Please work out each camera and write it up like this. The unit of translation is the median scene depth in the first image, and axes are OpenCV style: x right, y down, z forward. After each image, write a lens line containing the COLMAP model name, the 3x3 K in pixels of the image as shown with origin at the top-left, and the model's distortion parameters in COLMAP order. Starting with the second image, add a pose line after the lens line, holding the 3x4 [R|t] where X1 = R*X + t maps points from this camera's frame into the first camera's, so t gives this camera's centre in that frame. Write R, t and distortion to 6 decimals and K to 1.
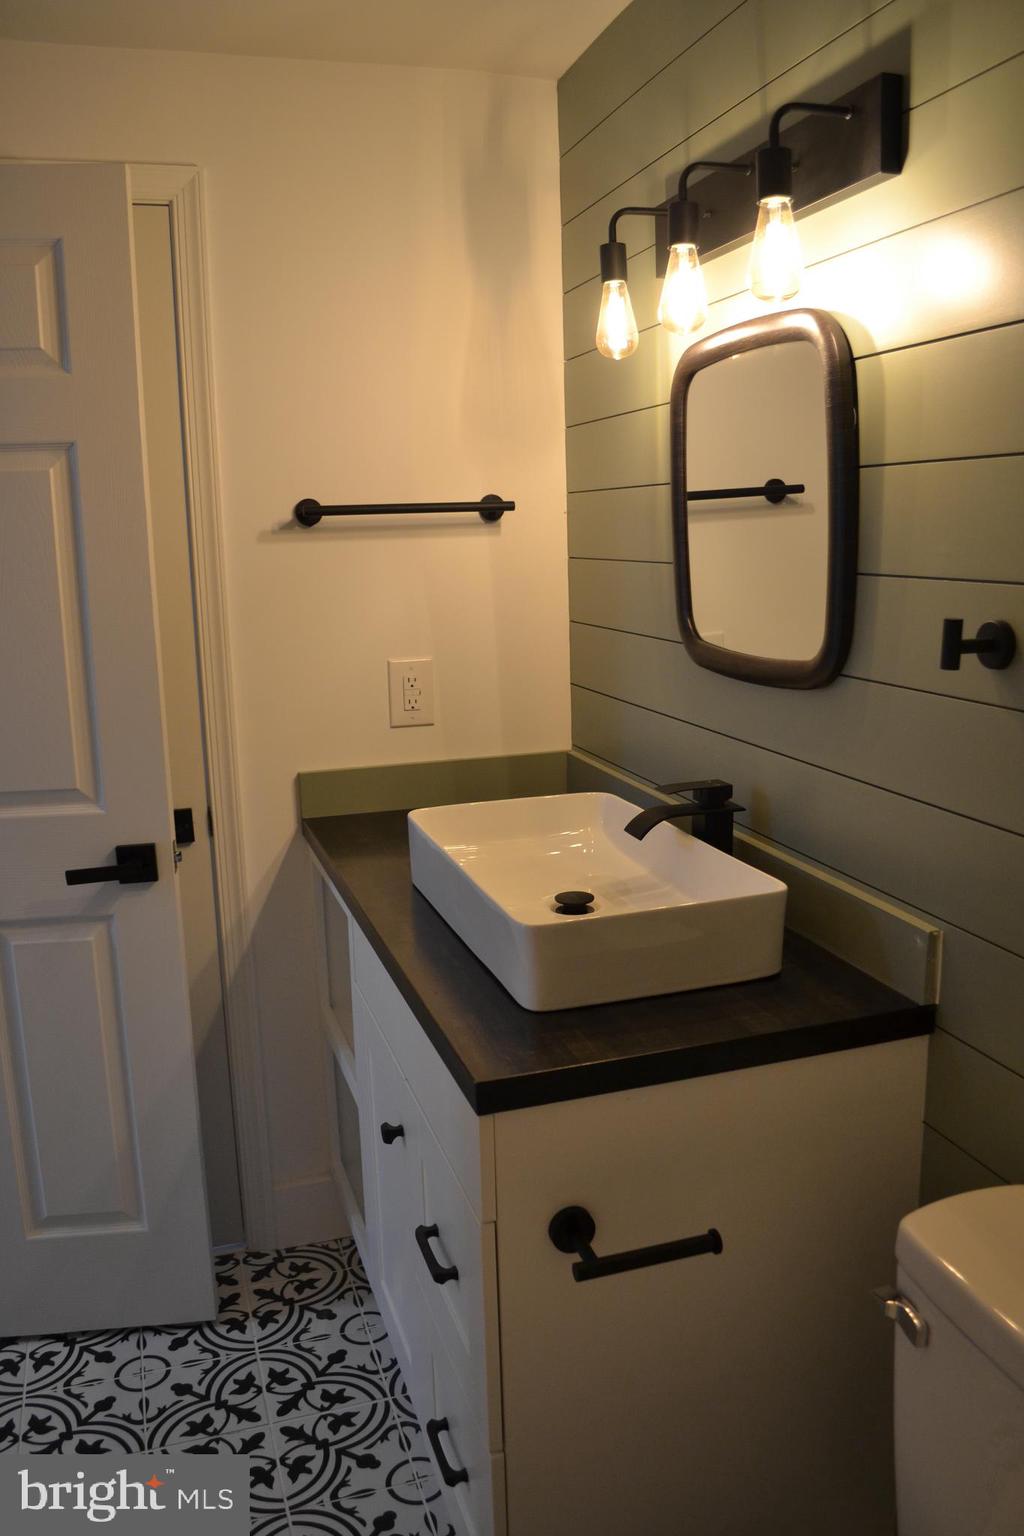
lens RADIAL K [[1238.0, 0, 519.7], [0, 1238.0, 771.2], [0, 0, 1]] dist [-0.083530, 0.011725]
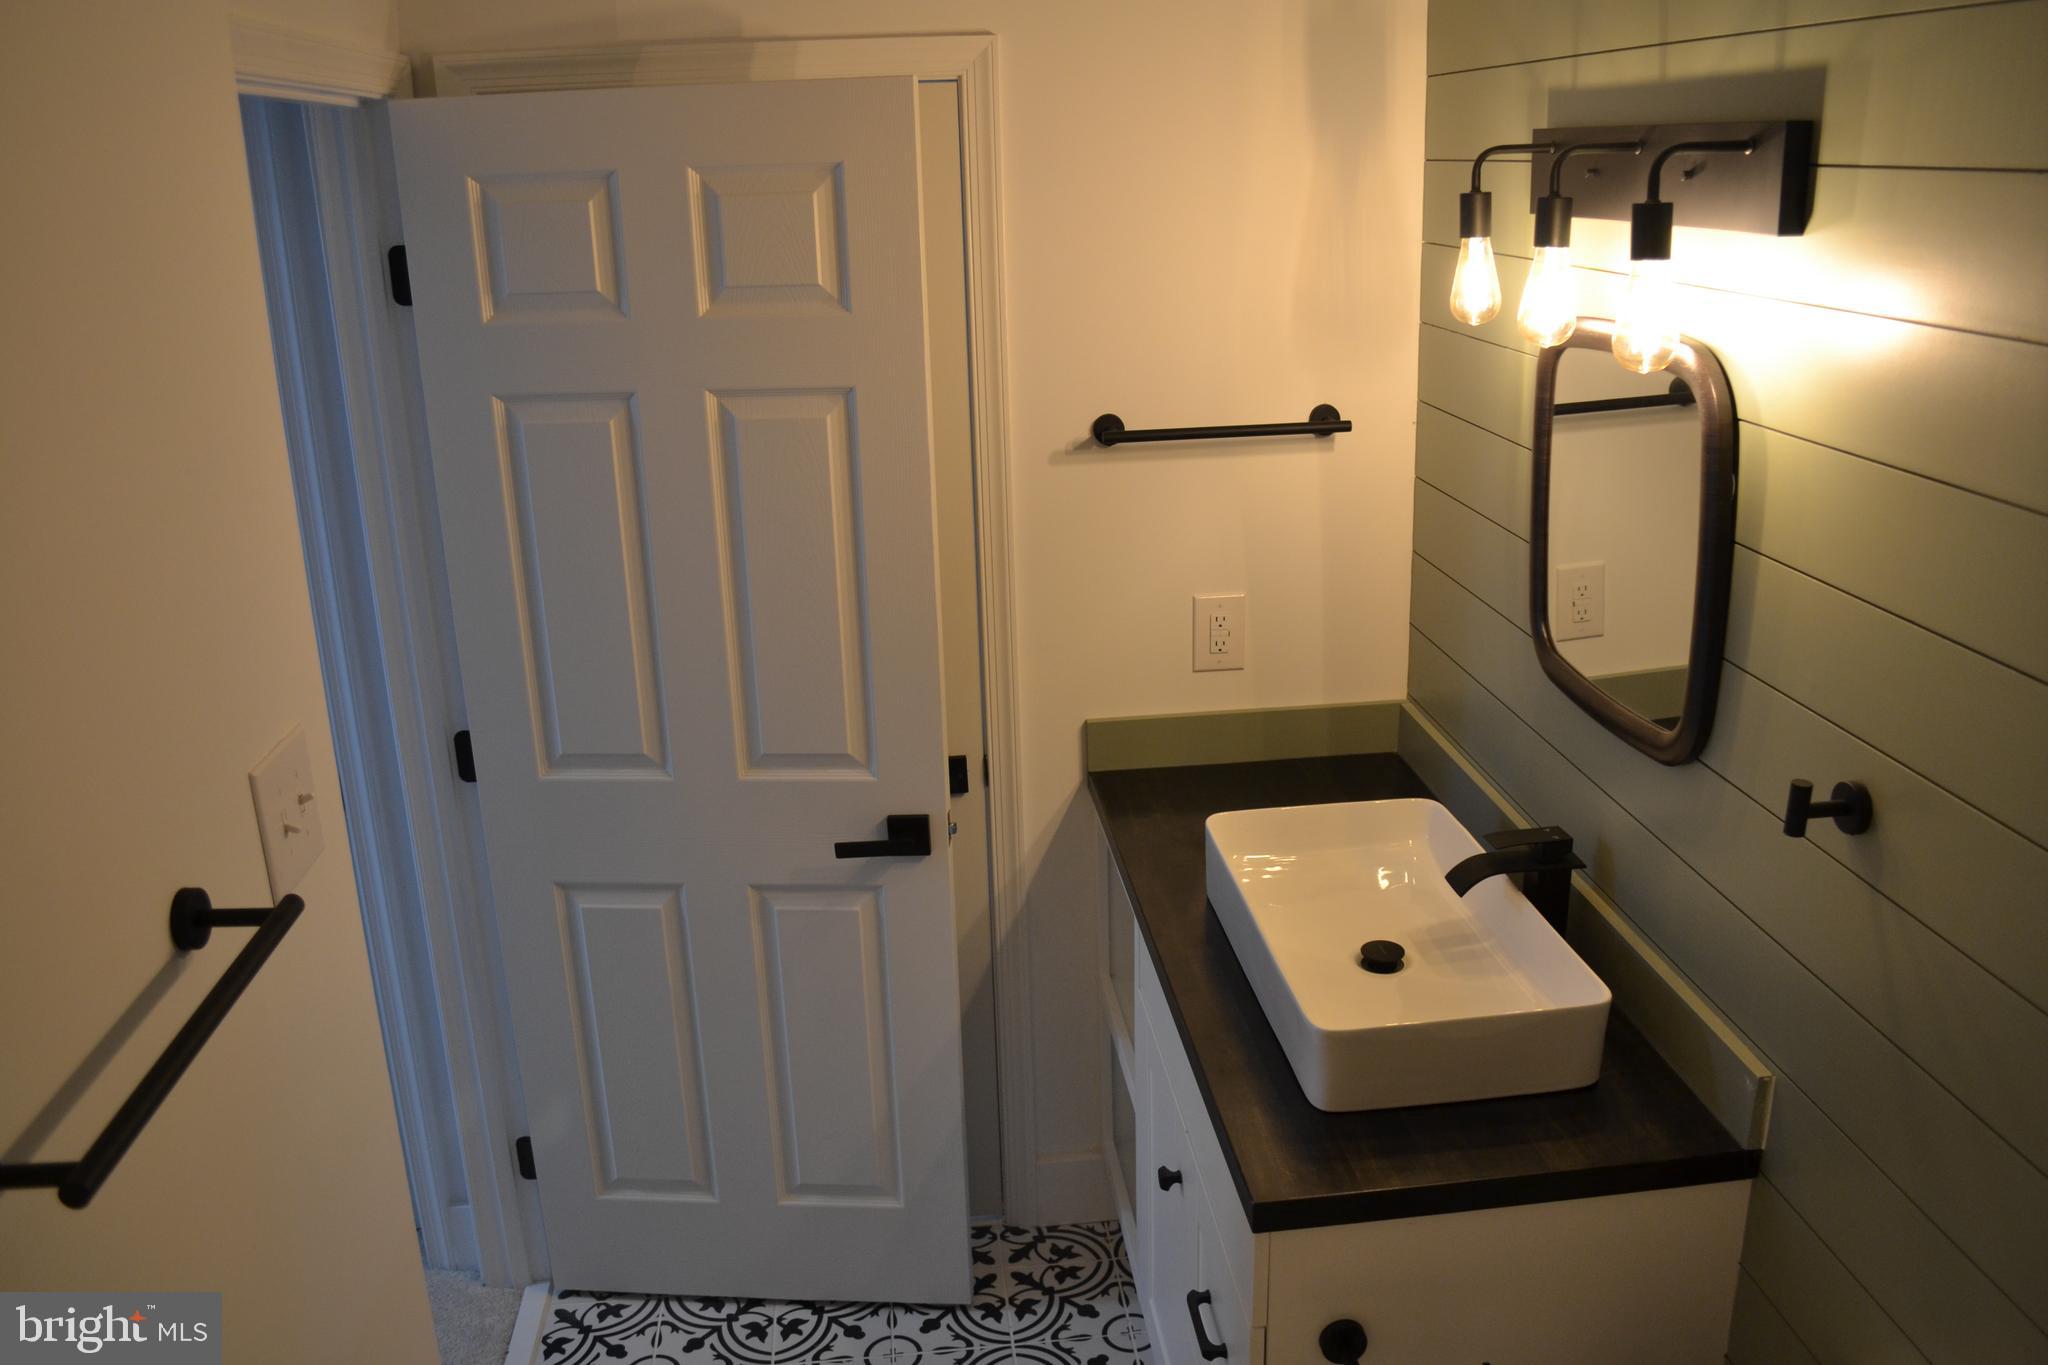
lens RADIAL K [[1635.9, 0, 1025.7], [0, 1635.9, 678.6], [0, 0, 1]] dist [-0.089689, 0.012849]
pose [[0.977667, 0.058095, -0.201972, 0.013338], [-0.034994, 0.992618, 0.116125, -0.172796], [0.207227, -0.106464, 0.972483, -0.148020]]
